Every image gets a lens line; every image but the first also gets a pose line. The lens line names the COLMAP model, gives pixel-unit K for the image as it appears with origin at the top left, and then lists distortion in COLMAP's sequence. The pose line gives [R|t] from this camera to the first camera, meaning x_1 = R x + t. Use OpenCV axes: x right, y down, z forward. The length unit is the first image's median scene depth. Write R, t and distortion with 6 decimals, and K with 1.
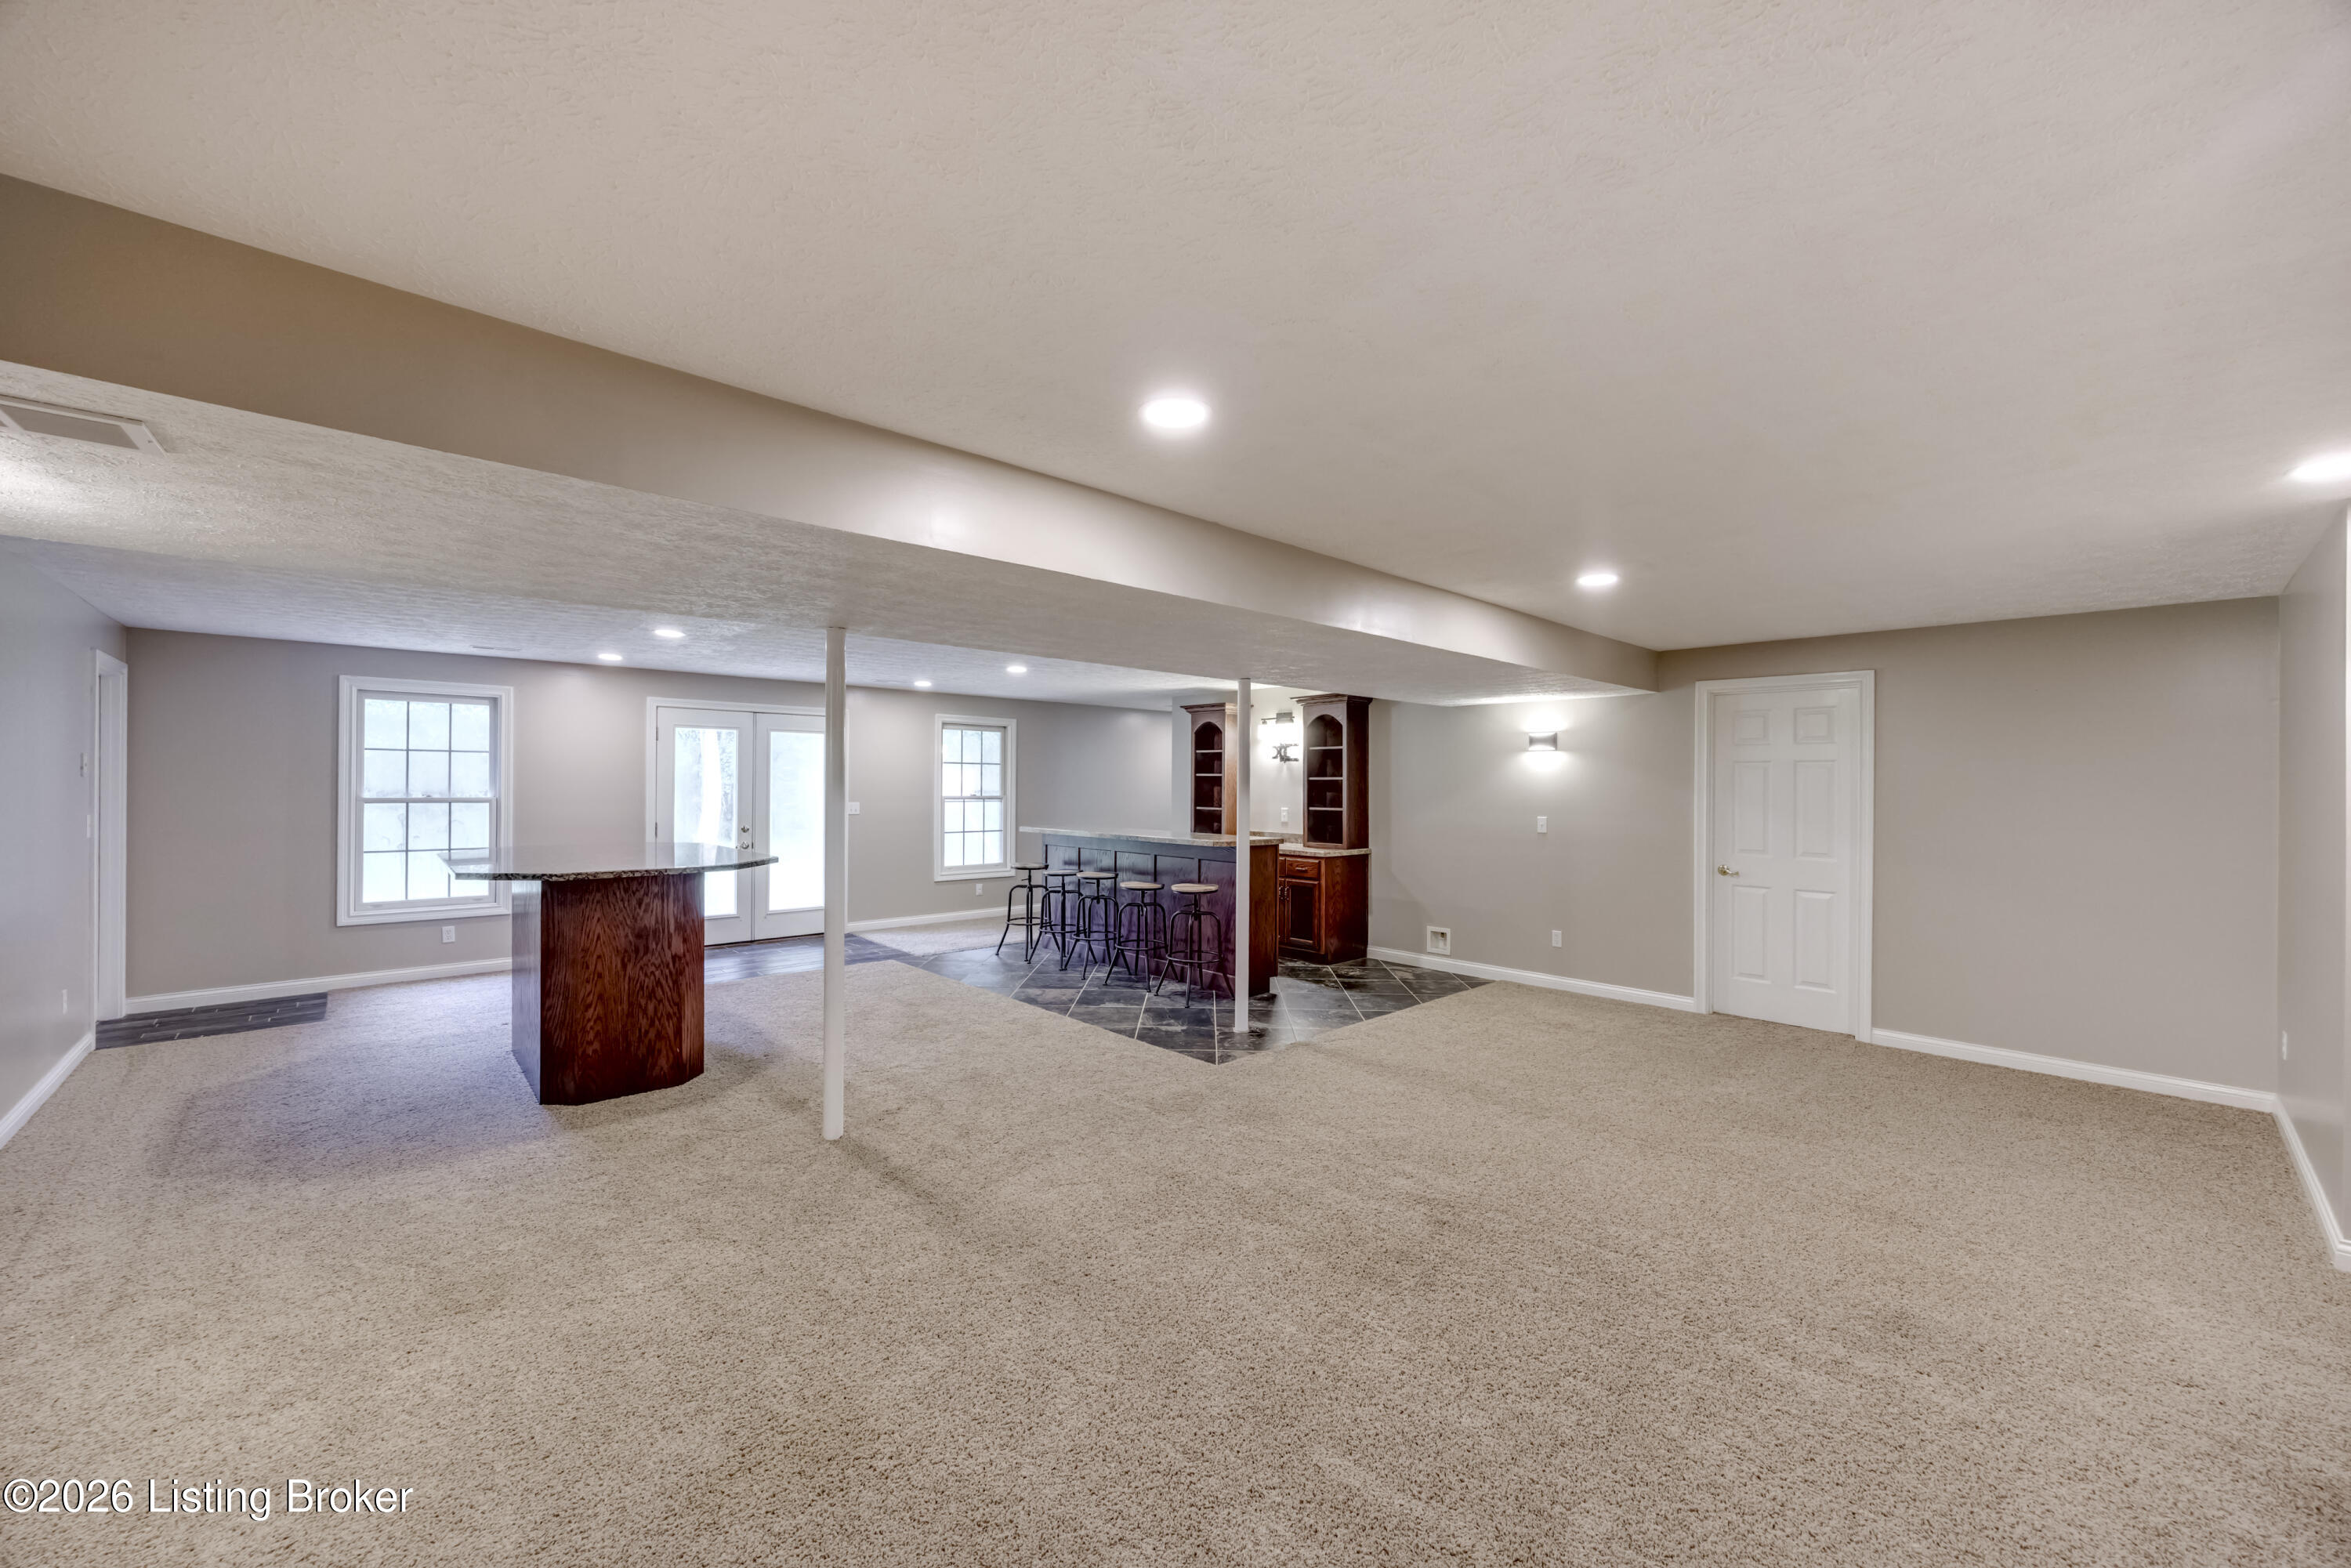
lens RADIAL K [[898.6, 0, 1177.9], [0, 898.6, 788.7], [0, 0, 1]] dist [-0.000403, -0.000075]
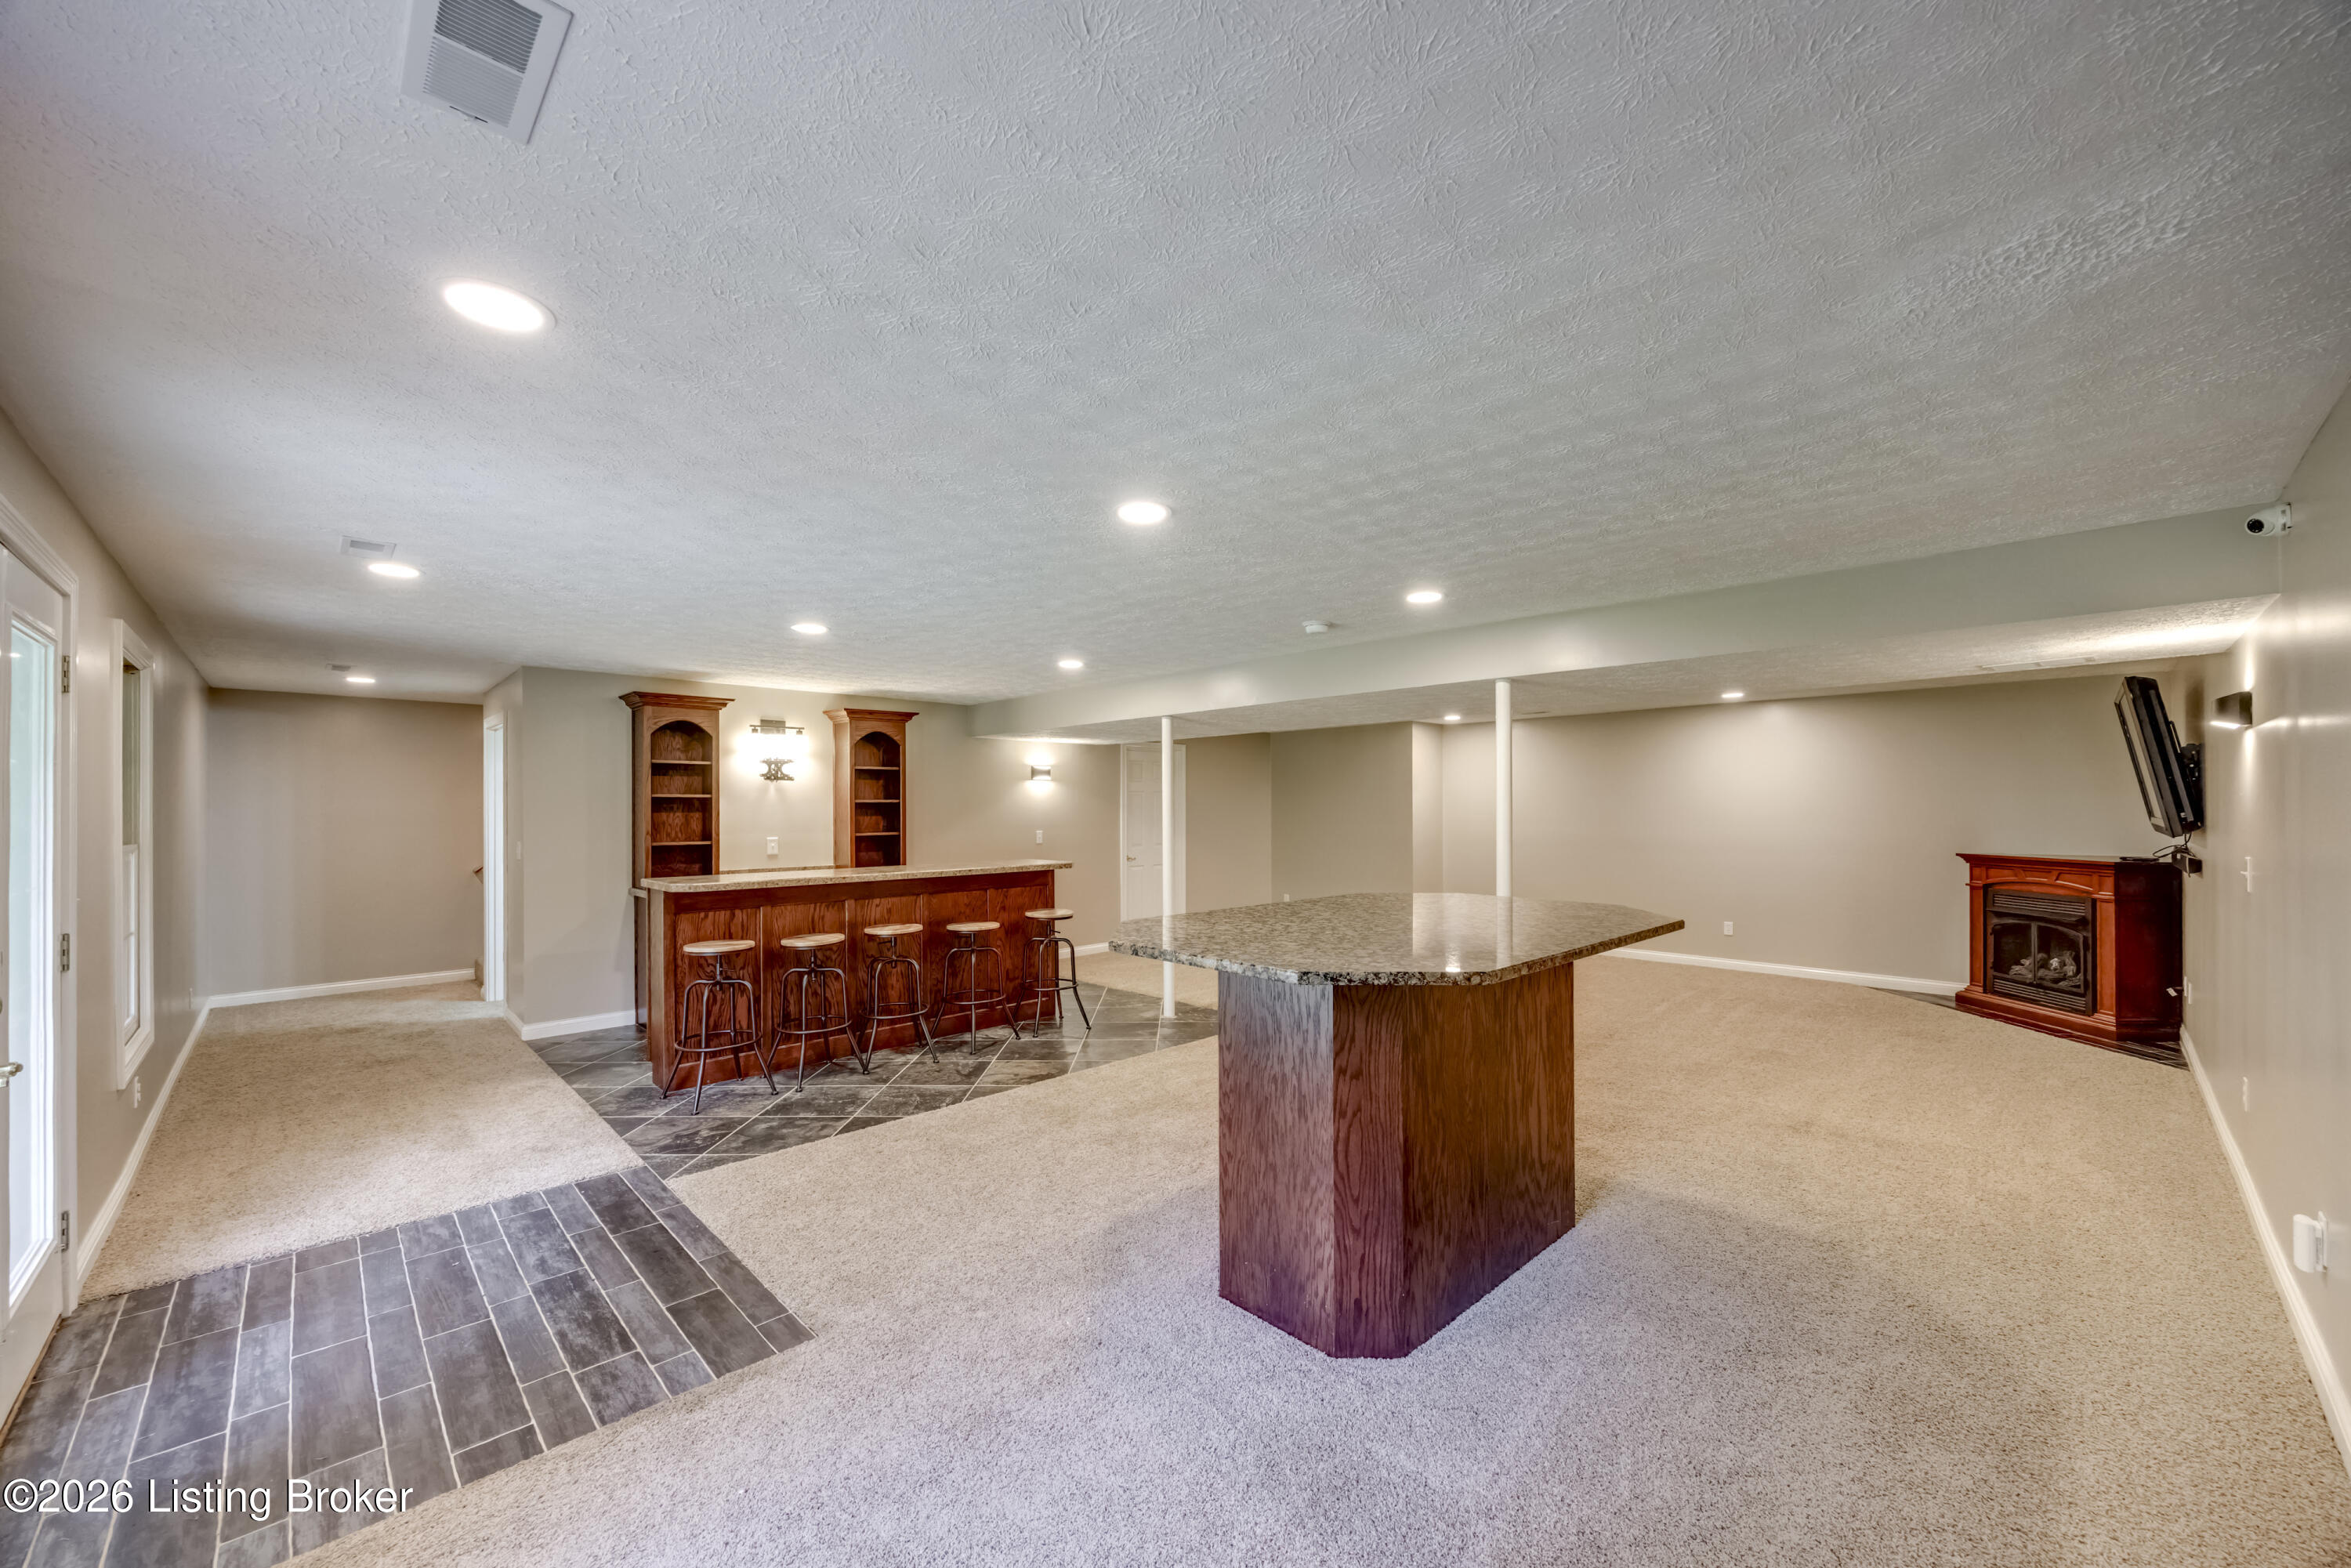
lens RADIAL K [[897.2, 0, 1176.8], [0, 897.2, 805.6], [0, 0, 1]] dist [0.000008, -0.000008]
pose [[-0.022730, 0.002087, 0.999739, -0.791029], [0.009142, 0.999956, -0.001880, -0.002529], [-0.999700, 0.009097, -0.022749, 0.733555]]
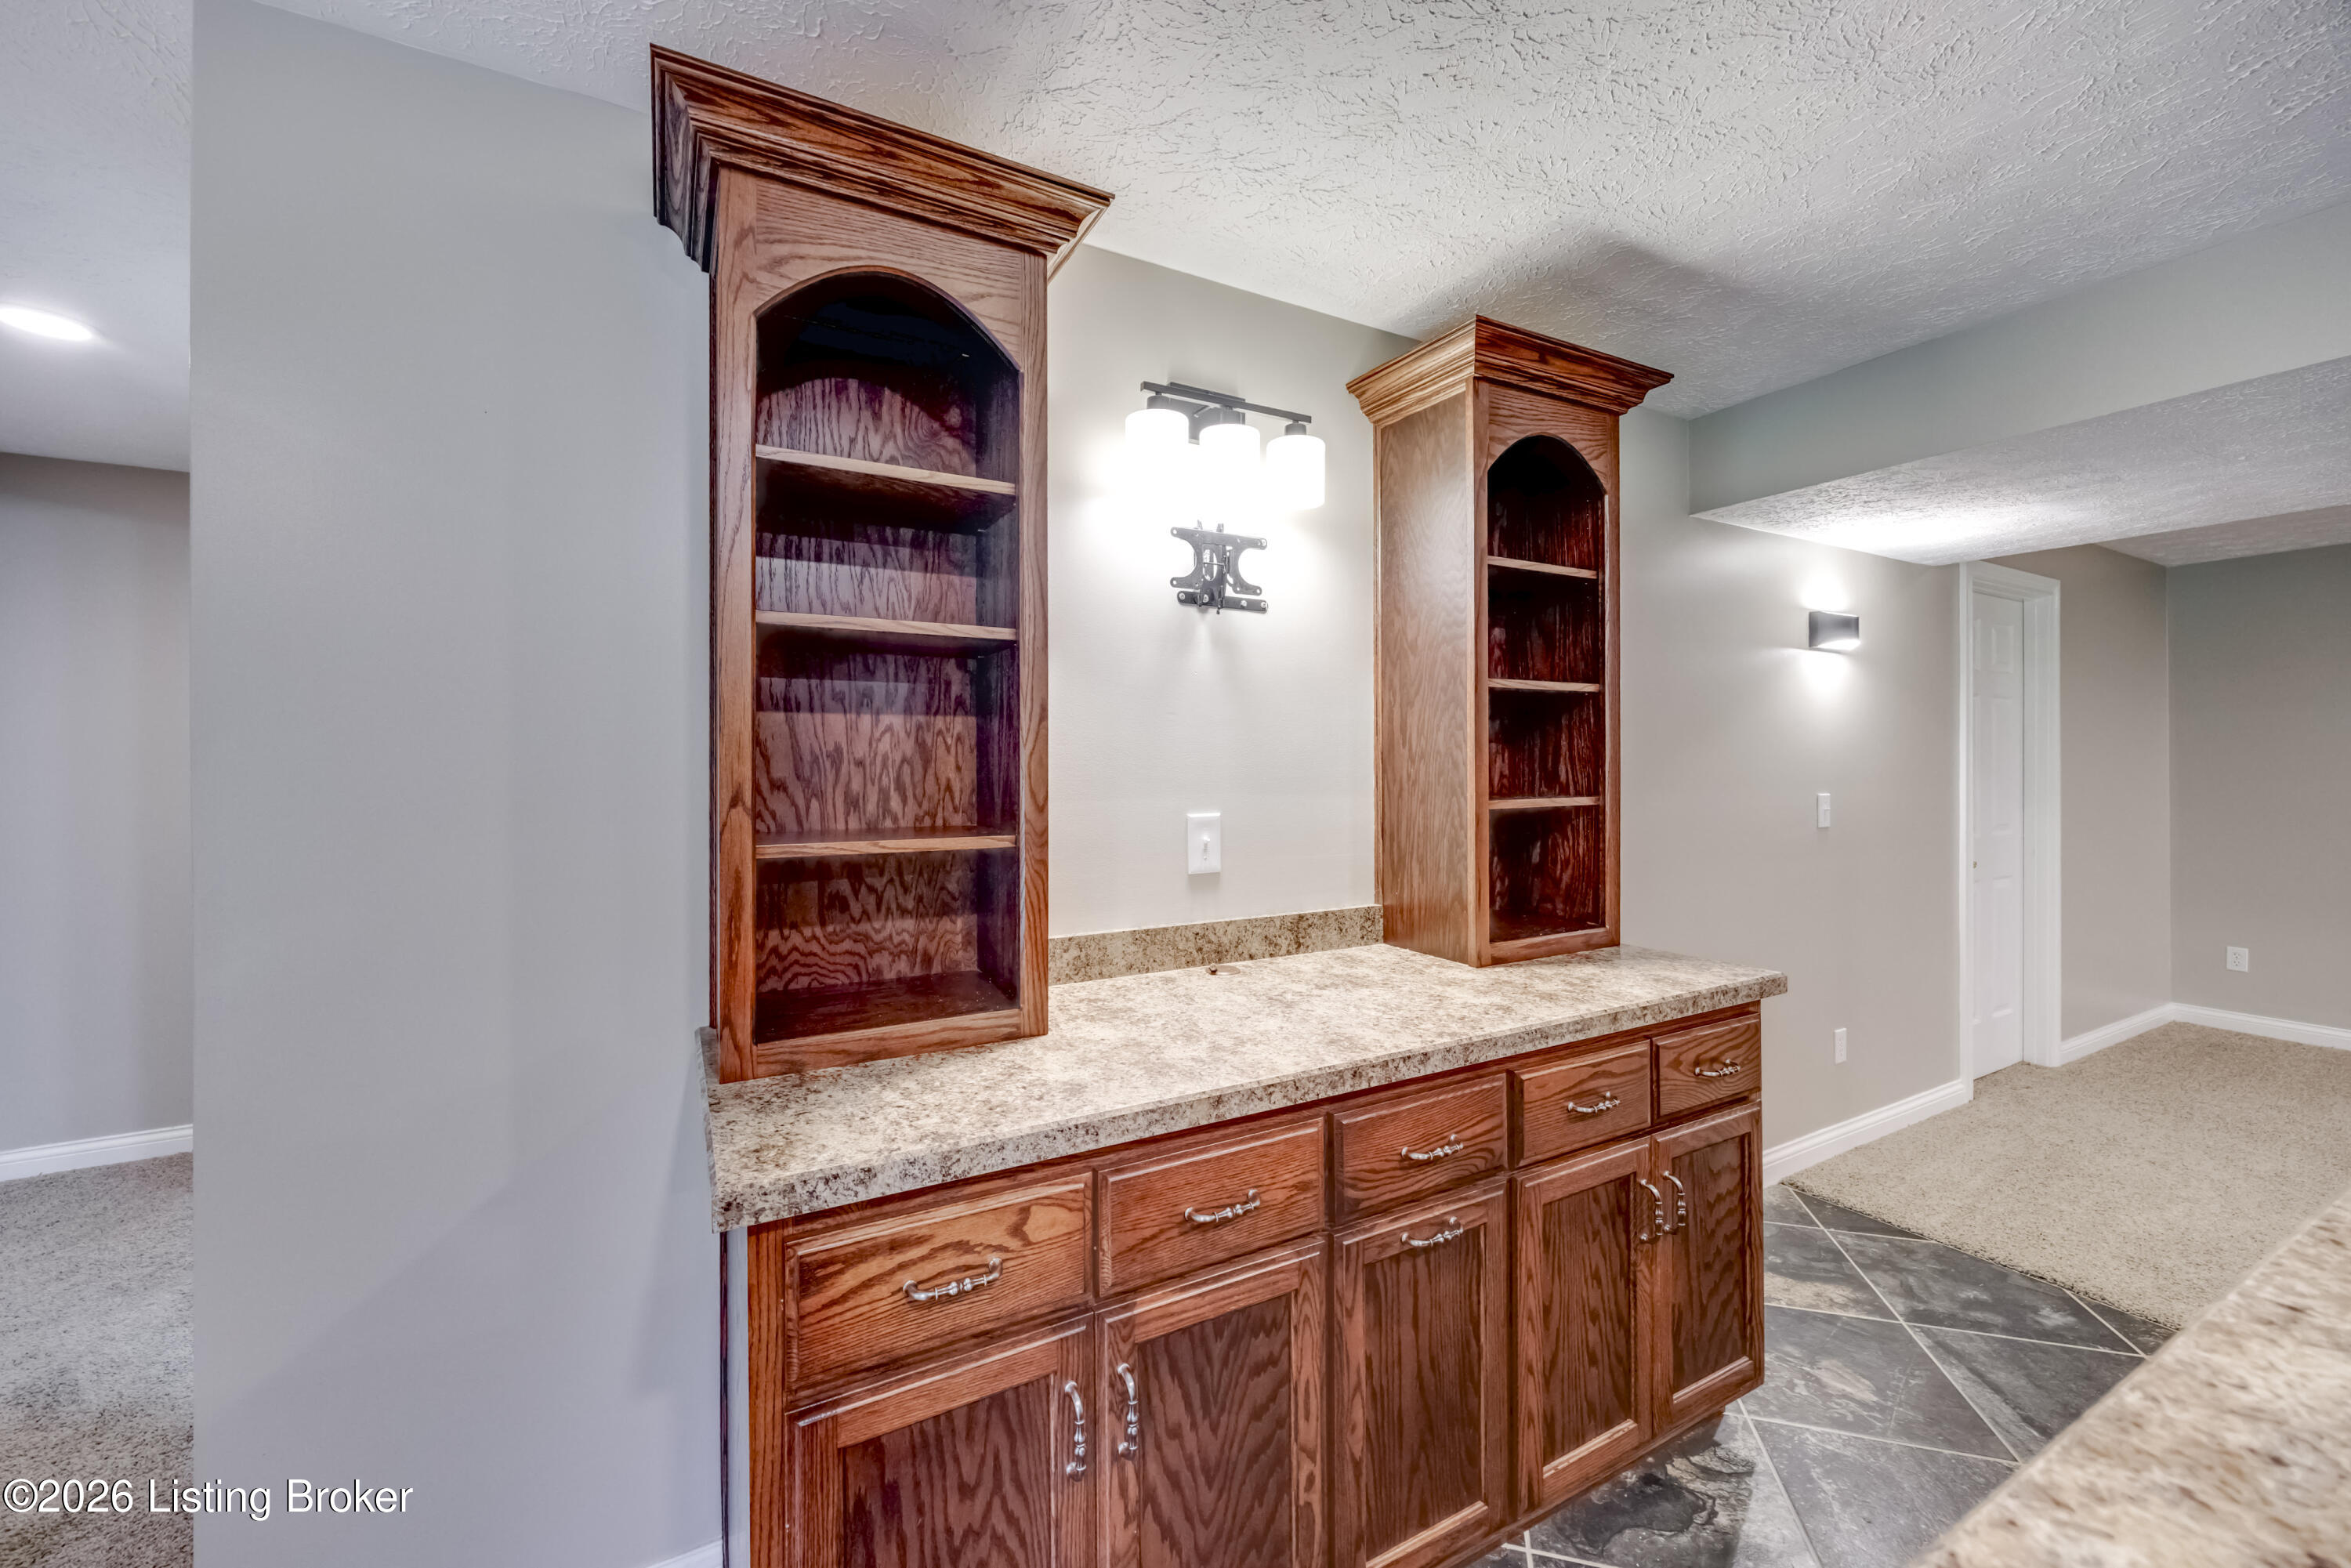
lens RADIAL K [[915.7, 0, 1175.0], [0, 915.7, 754.8], [0, 0, 1]] dist [-0.000578, -0.000056]
pose [[0.232284, -0.002691, 0.972644, -0.121222], [0.006686, 0.999977, 0.001170, 0.007538], [-0.972625, 0.006232, 0.232297, 1.072945]]
